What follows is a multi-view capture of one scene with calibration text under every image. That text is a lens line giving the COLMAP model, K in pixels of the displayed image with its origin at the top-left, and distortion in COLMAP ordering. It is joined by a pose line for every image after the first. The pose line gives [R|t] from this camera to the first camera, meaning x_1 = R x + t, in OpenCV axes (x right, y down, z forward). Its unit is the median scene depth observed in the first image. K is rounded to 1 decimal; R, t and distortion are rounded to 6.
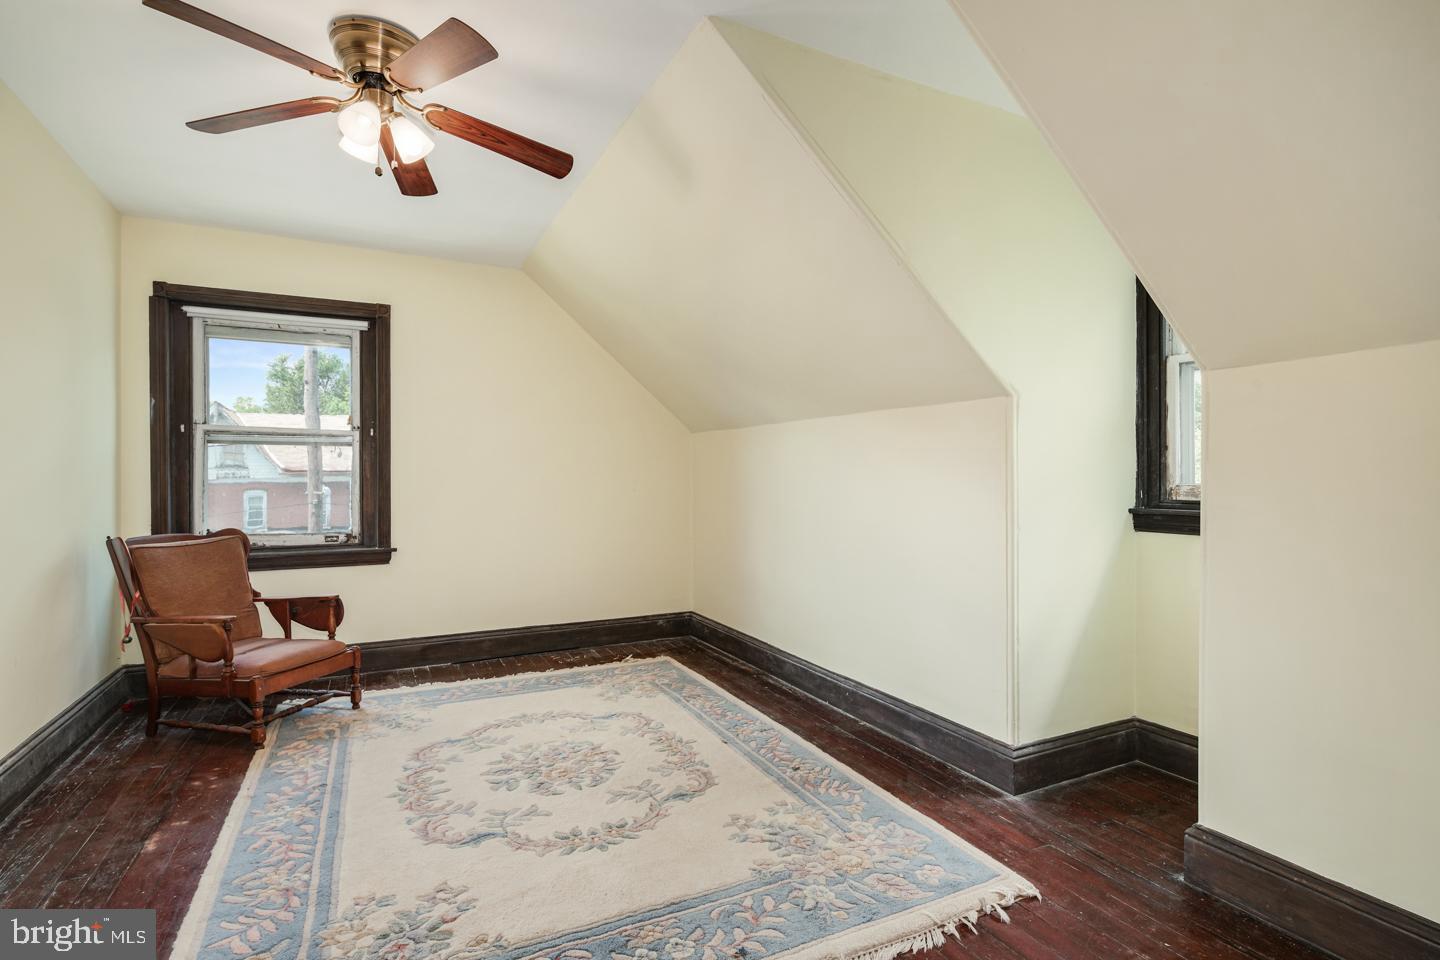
lens RADIAL K [[706.9, 0, 717.8], [0, 706.9, 473.8], [0, 0, 1]] dist [-0.002624, -0.000845]
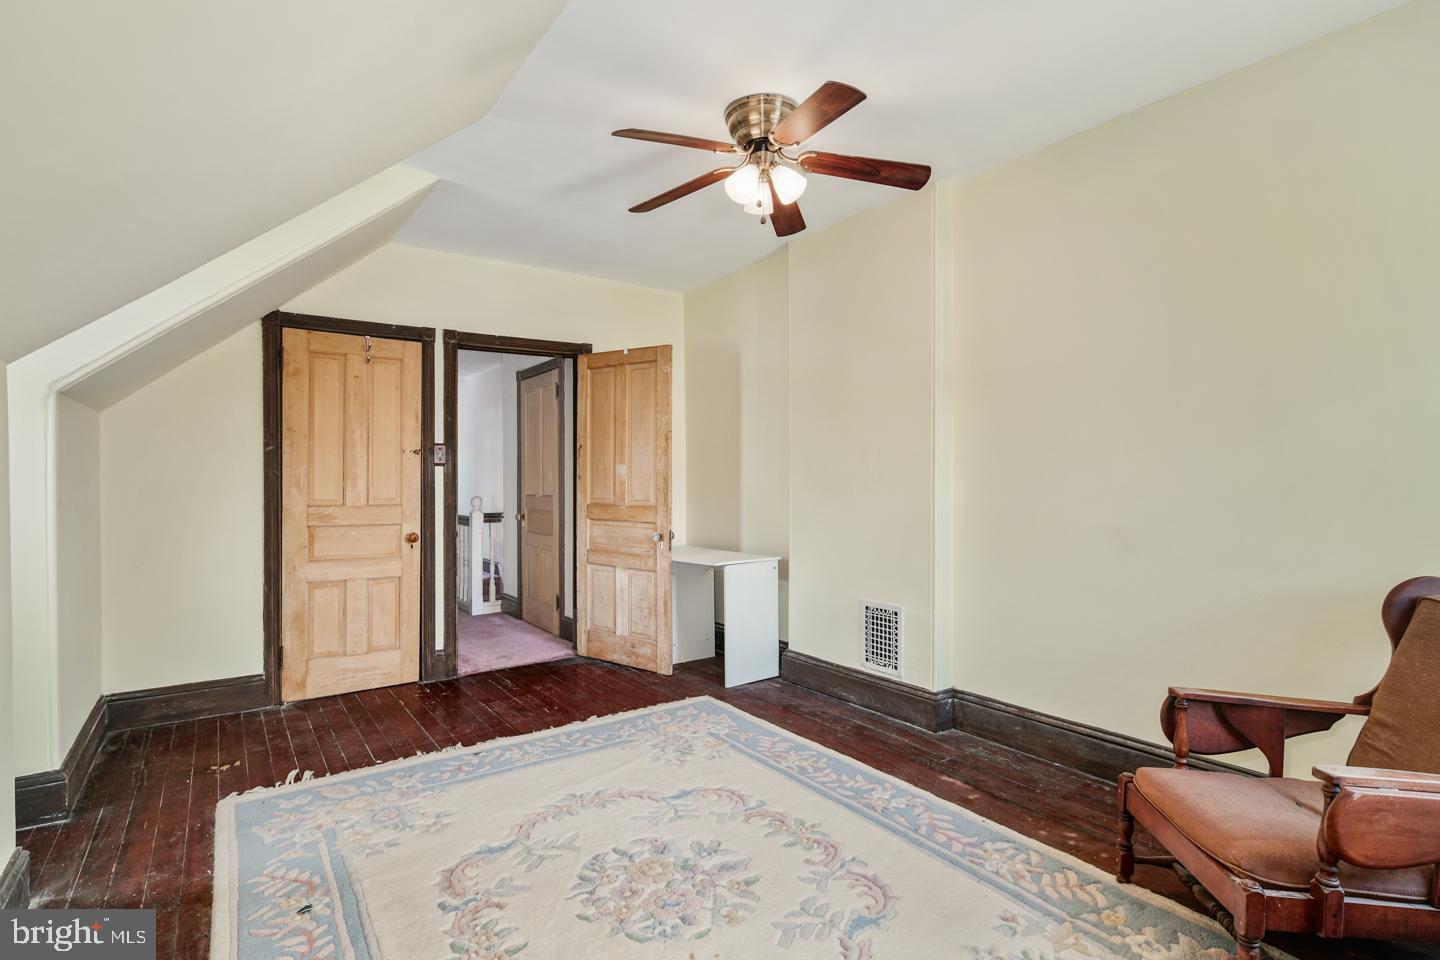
lens RADIAL K [[706.9, 0, 717.8], [0, 706.9, 473.8], [0, 0, 1]] dist [-0.002624, -0.000845]
pose [[-0.988472, -0.001386, -0.151398, -0.197011], [0.000897, 0.999887, -0.015015, 0.012841], [0.151402, -0.014977, -0.988359, 1.938064]]
